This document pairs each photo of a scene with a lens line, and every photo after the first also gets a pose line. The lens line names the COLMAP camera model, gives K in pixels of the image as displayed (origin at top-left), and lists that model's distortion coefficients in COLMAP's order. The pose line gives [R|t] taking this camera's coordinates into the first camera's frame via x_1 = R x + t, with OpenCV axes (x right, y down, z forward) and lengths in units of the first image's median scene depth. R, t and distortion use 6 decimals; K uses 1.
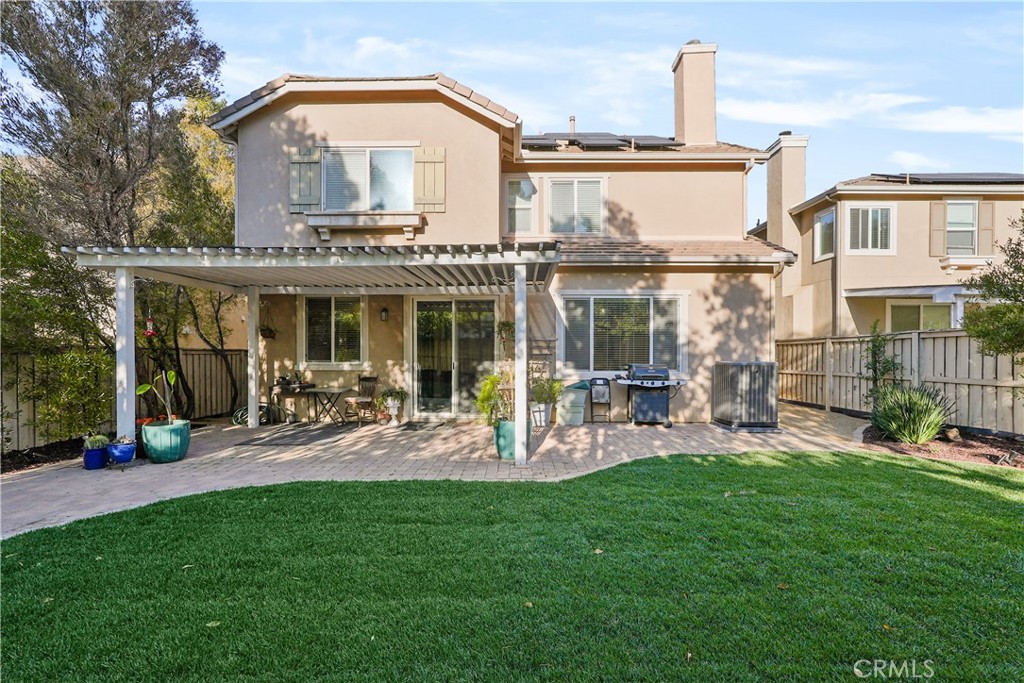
lens RADIAL K [[477.4, 0, 489.3], [0, 477.4, 365.0], [0, 0, 1]] dist [-0.014978, 0.000502]
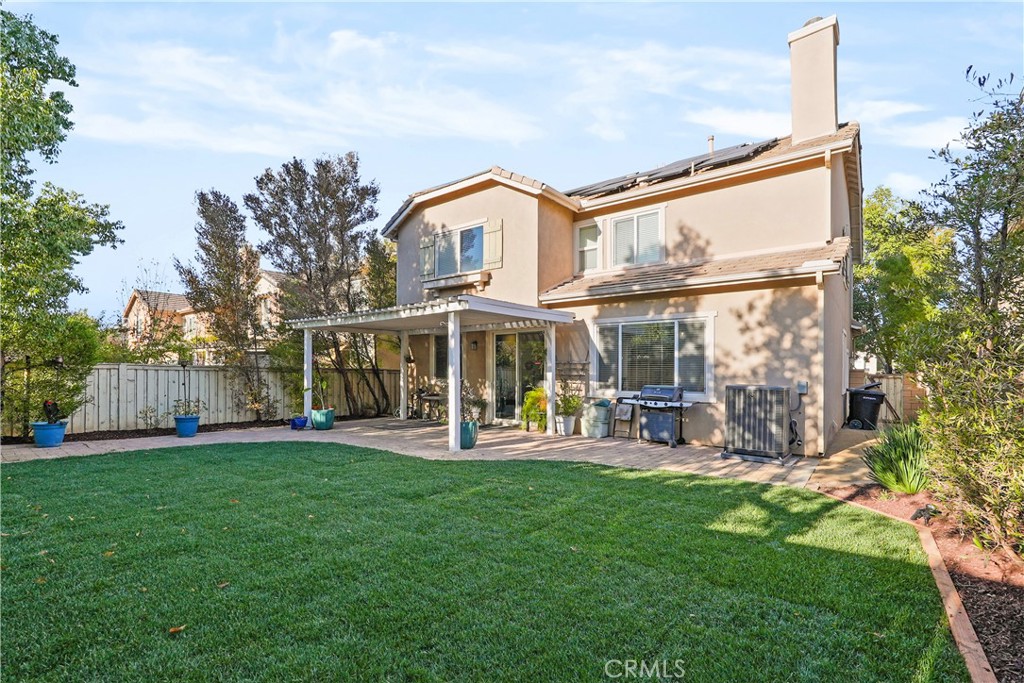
lens RADIAL K [[460.1, 0, 514.0], [0, 460.1, 378.0], [0, 0, 1]] dist [0.000403, -0.000019]
pose [[0.804251, 0.011474, -0.594179, 0.654393], [-0.020917, 0.999741, -0.009006, -0.002200], [0.593922, 0.019672, 0.804282, -0.003612]]
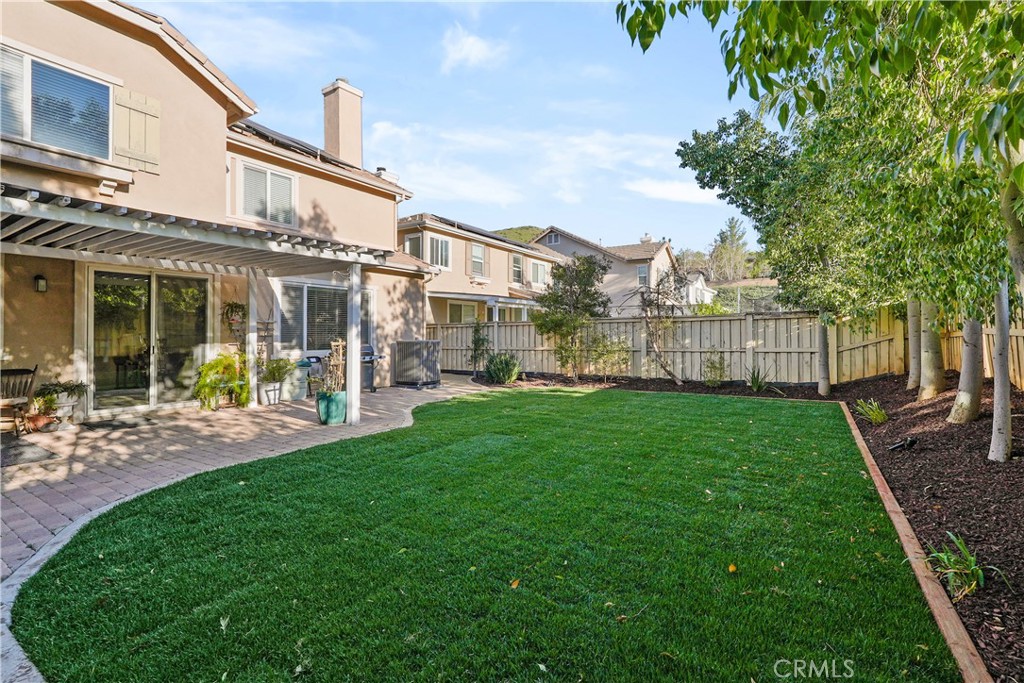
lens RADIAL K [[458.7, 0, 512.0], [0, 458.7, 341.5], [0, 0, 1]] dist [-0.000981, 0.000289]
pose [[0.552670, -0.014854, 0.833268, -0.417932], [0.025230, 0.999681, 0.001087, 0.001567], [-0.833018, 0.020423, 0.552869, -0.002102]]
